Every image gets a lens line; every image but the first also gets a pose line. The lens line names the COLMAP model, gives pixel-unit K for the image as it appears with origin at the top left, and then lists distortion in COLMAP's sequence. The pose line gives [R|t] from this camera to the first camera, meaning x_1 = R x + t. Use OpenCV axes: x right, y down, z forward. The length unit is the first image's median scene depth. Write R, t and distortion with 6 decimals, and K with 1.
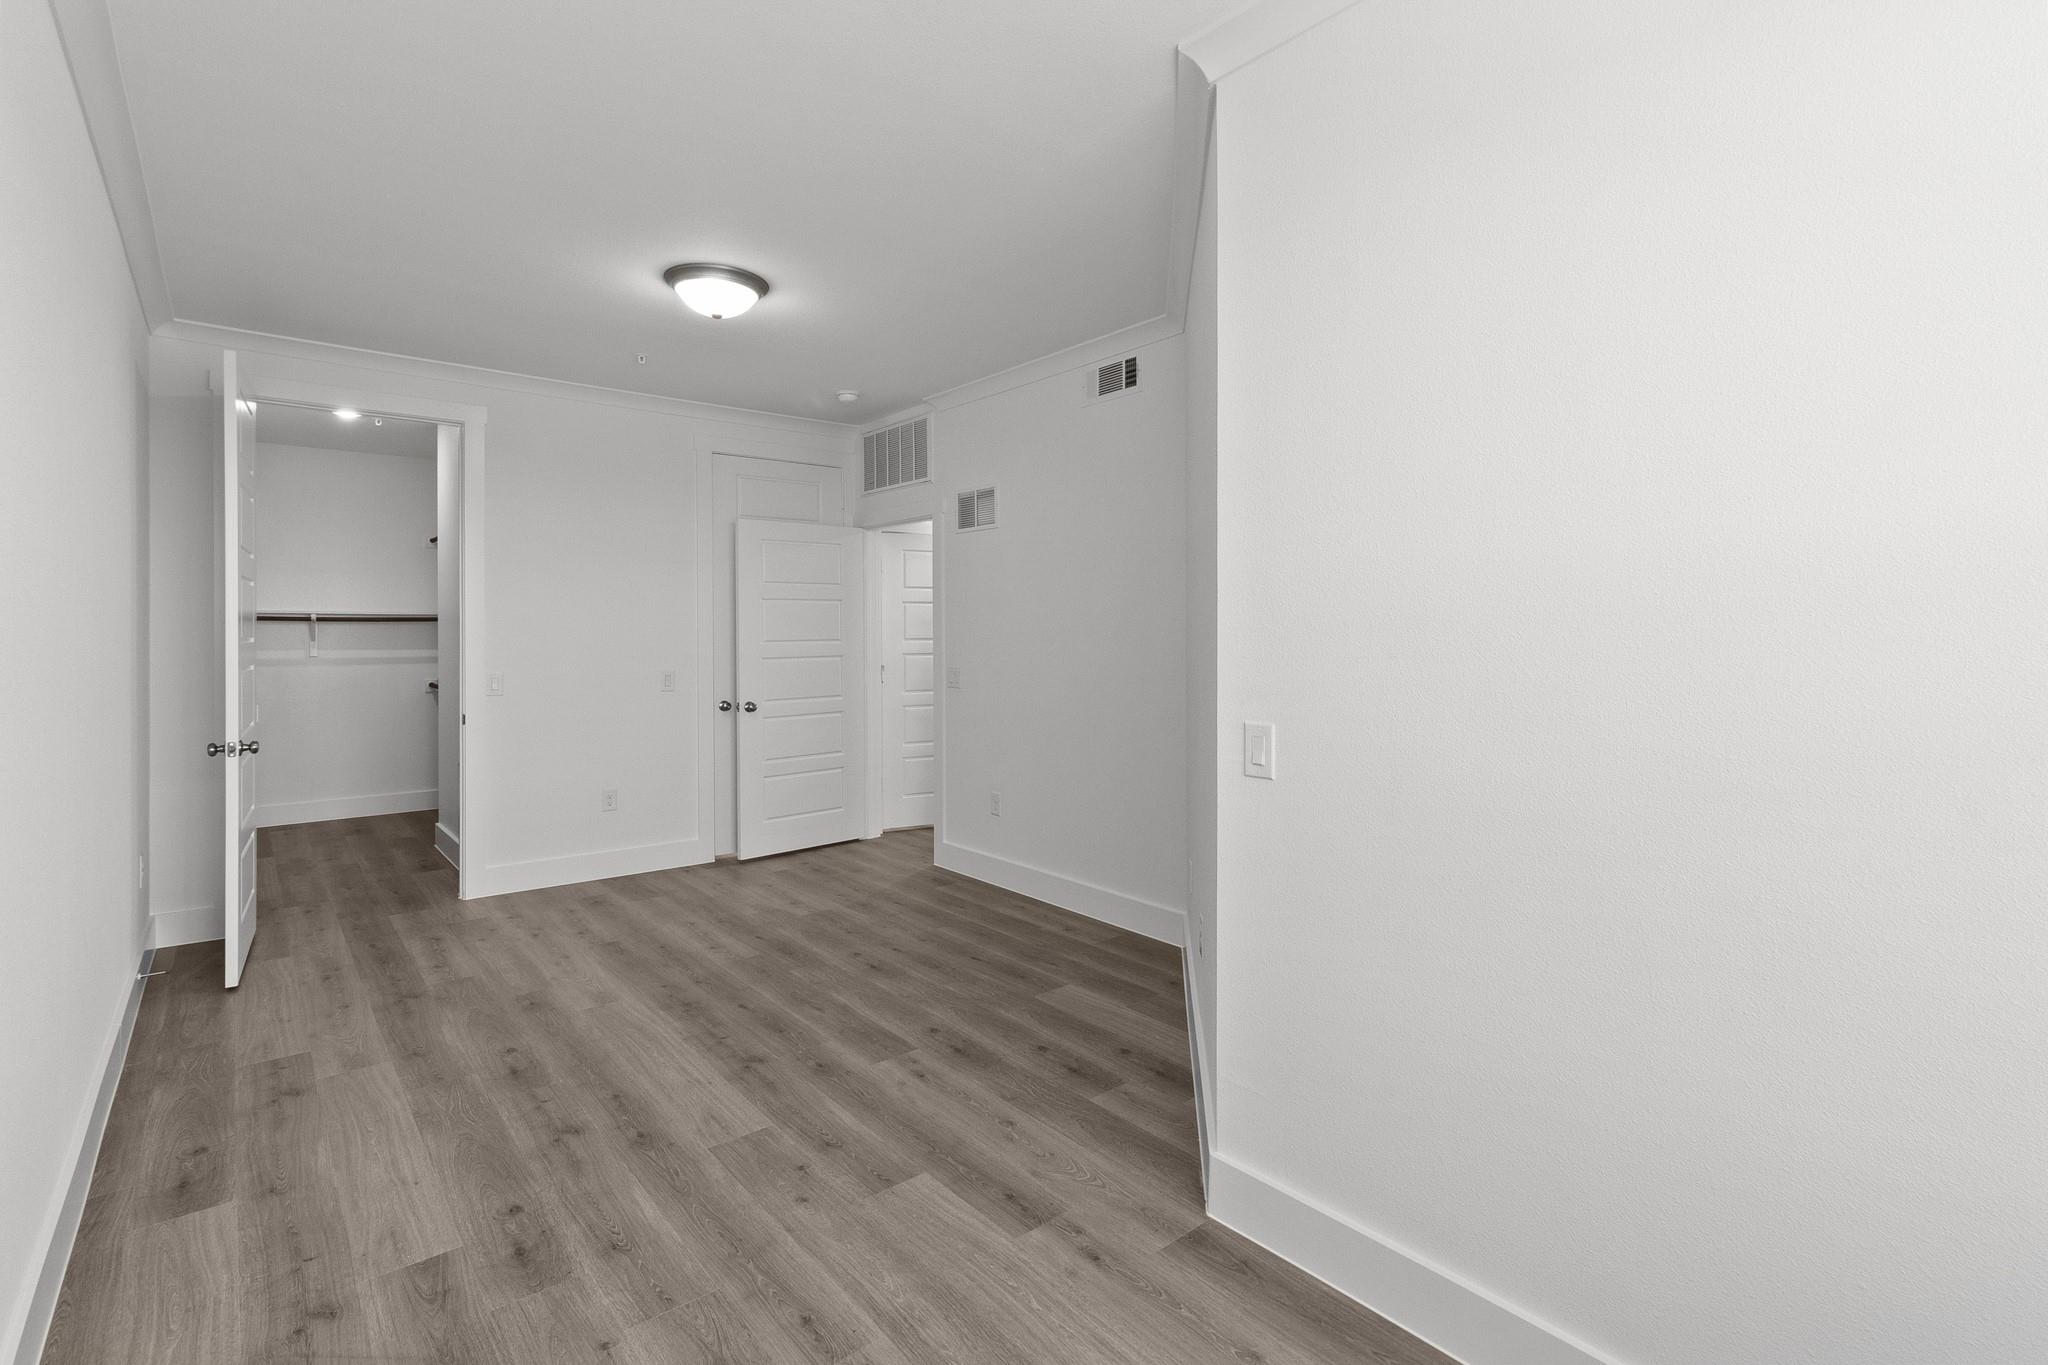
lens RADIAL K [[951.4, 0, 1035.2], [0, 951.4, 646.6], [0, 0, 1]] dist [0.001013, -0.000233]
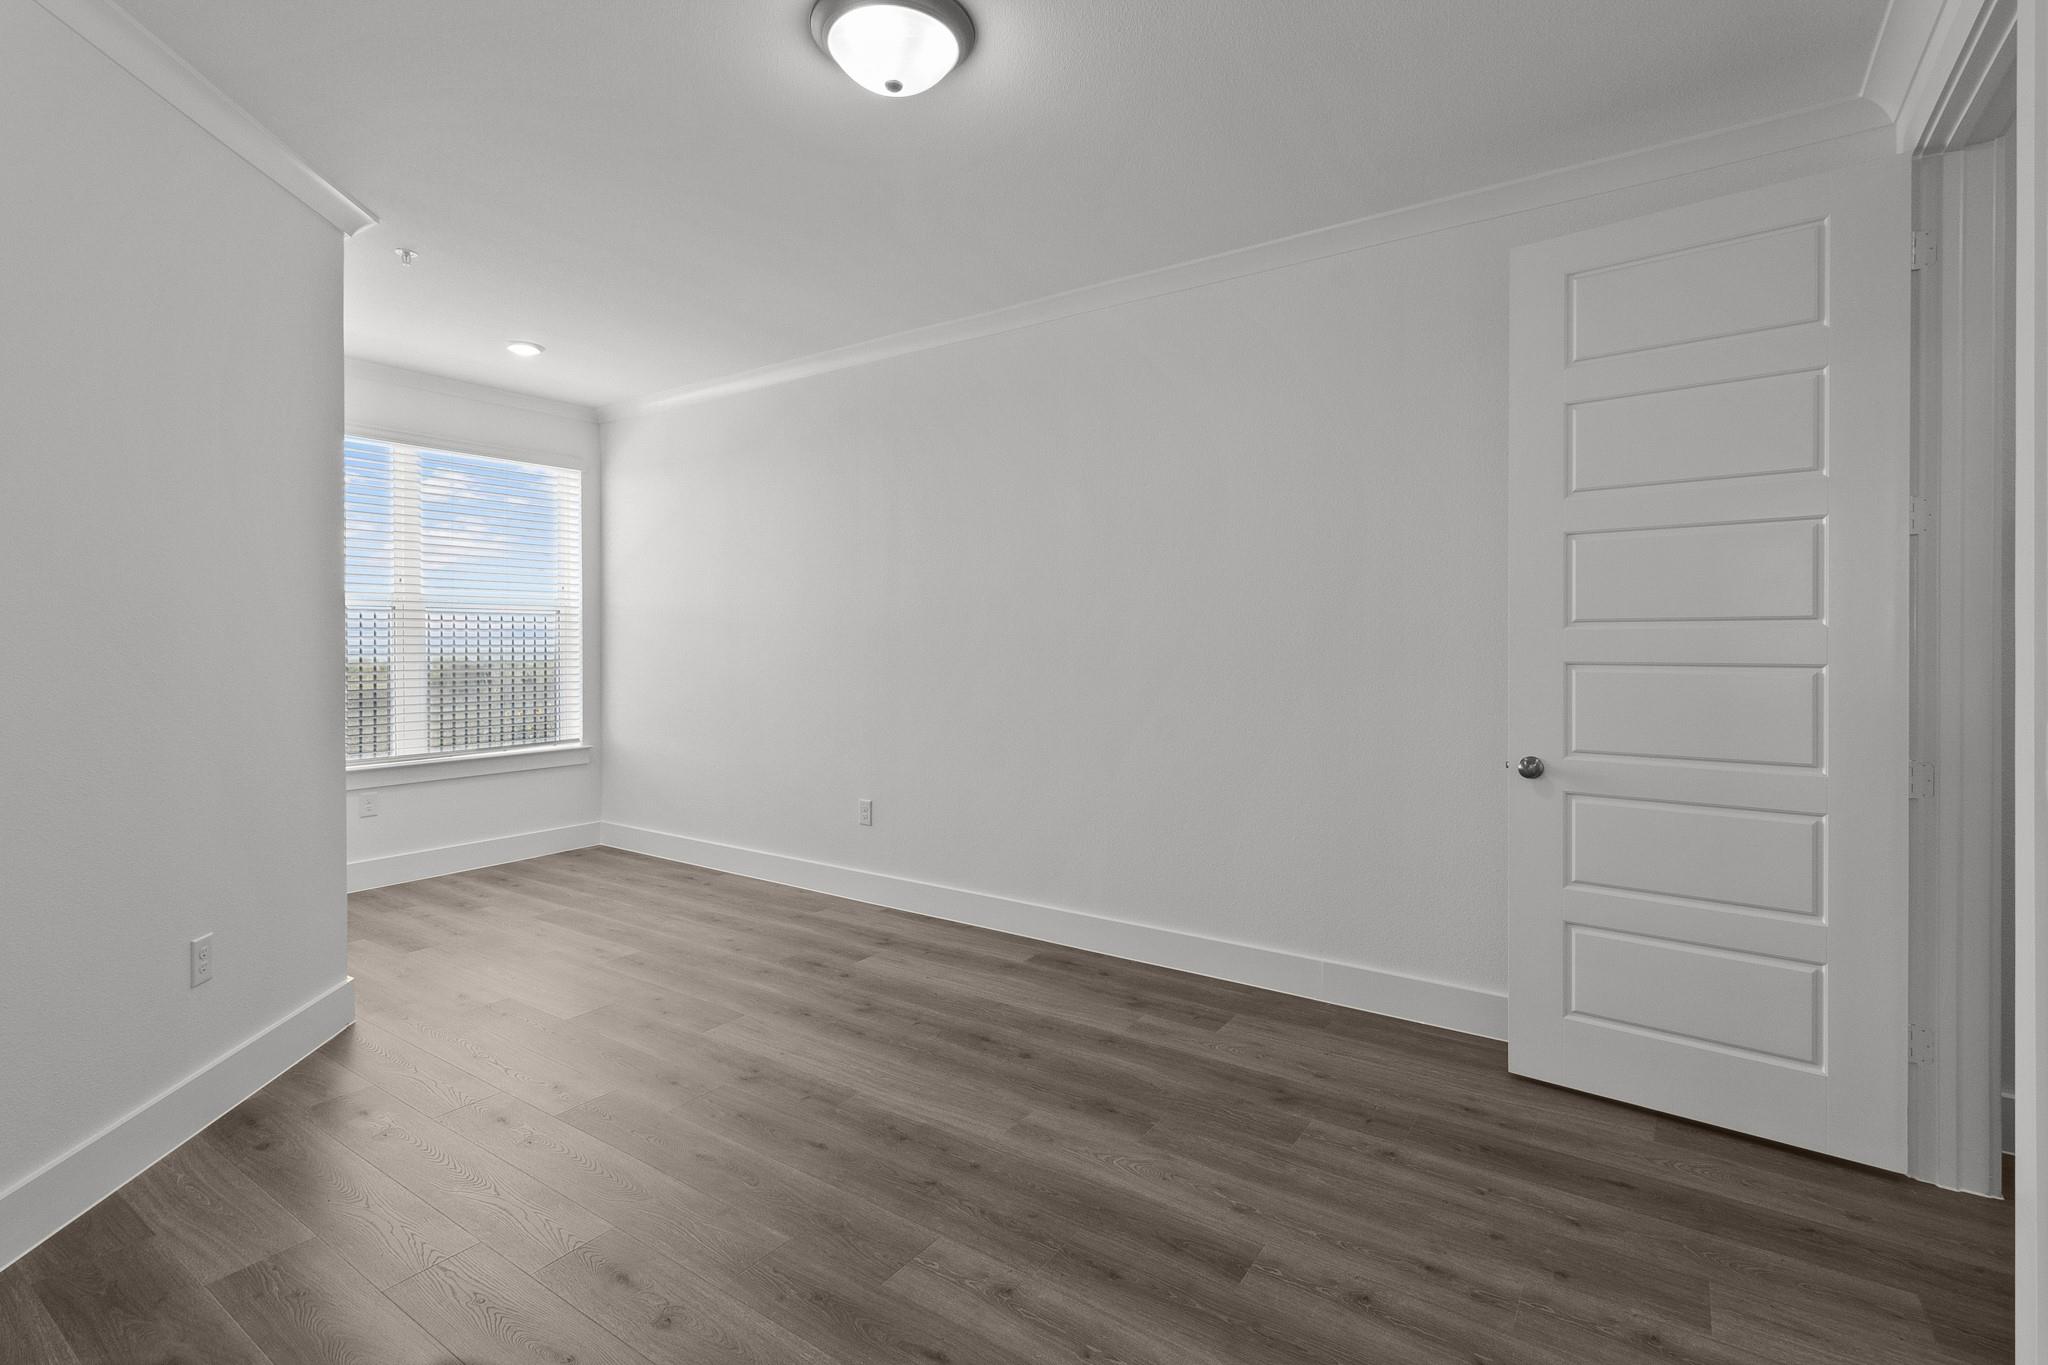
lens RADIAL K [[929.8, 0, 1027.5], [0, 929.8, 663.2], [0, 0, 1]] dist [-0.000647, -0.000077]
pose [[-0.963386, 0.003692, -0.268092, -0.226537], [-0.005110, 0.999471, 0.032130, 0.002707], [0.268069, 0.032324, -0.962857, 1.390760]]
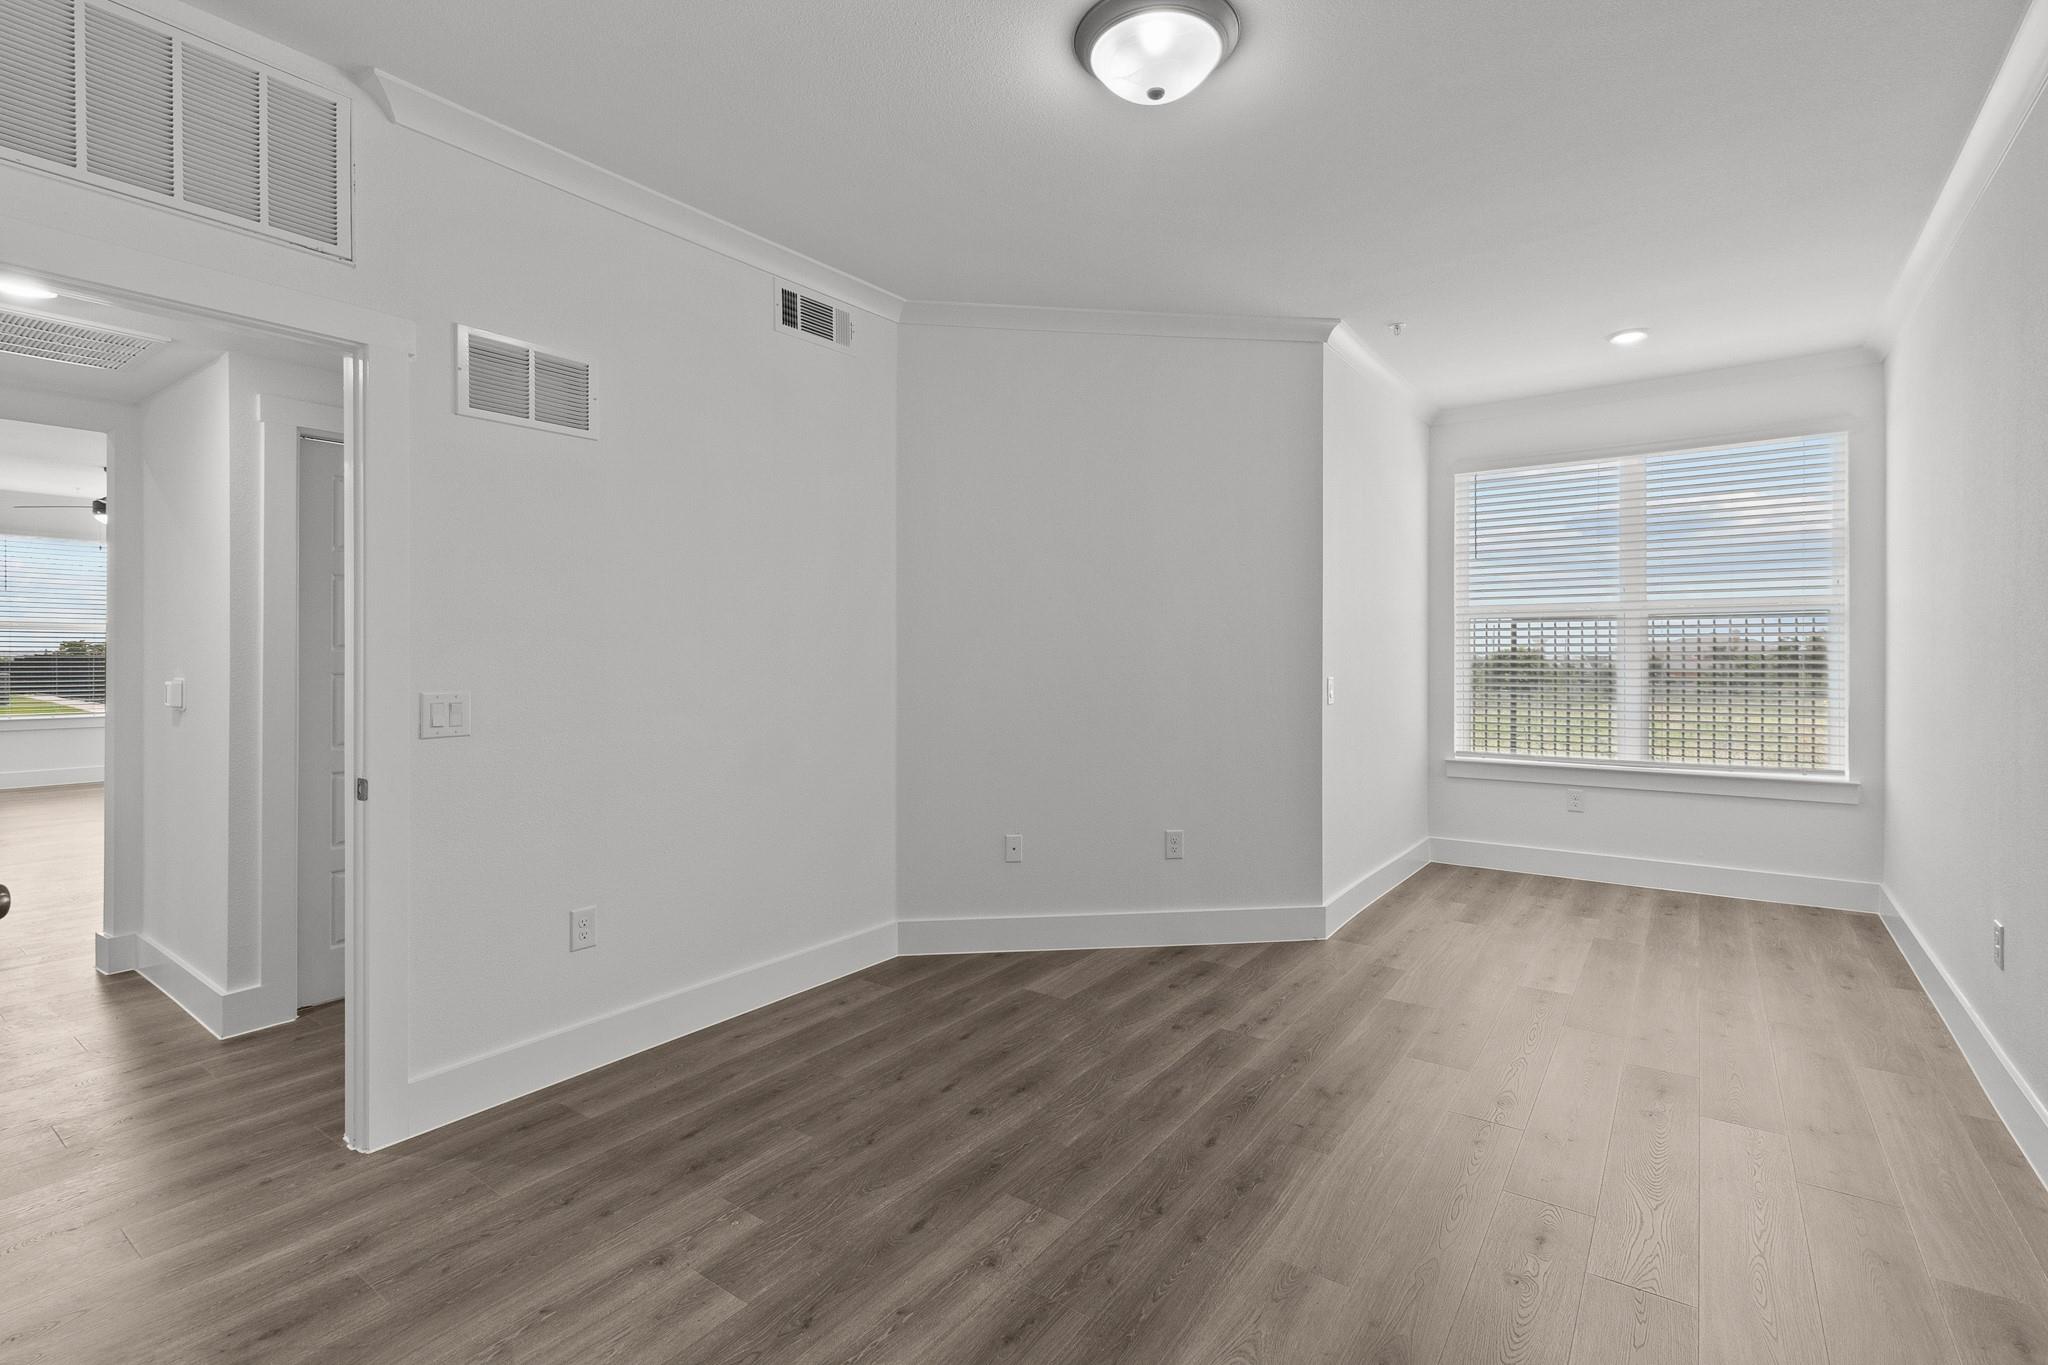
lens RADIAL K [[951.4, 0, 1035.2], [0, 951.4, 646.6], [0, 0, 1]] dist [0.001013, -0.000233]
pose [[-0.252716, 0.004807, 0.967529, -0.796651], [0.014974, 0.999887, -0.001057, 0.004759], [-0.967425, 0.014221, -0.252759, 1.074552]]
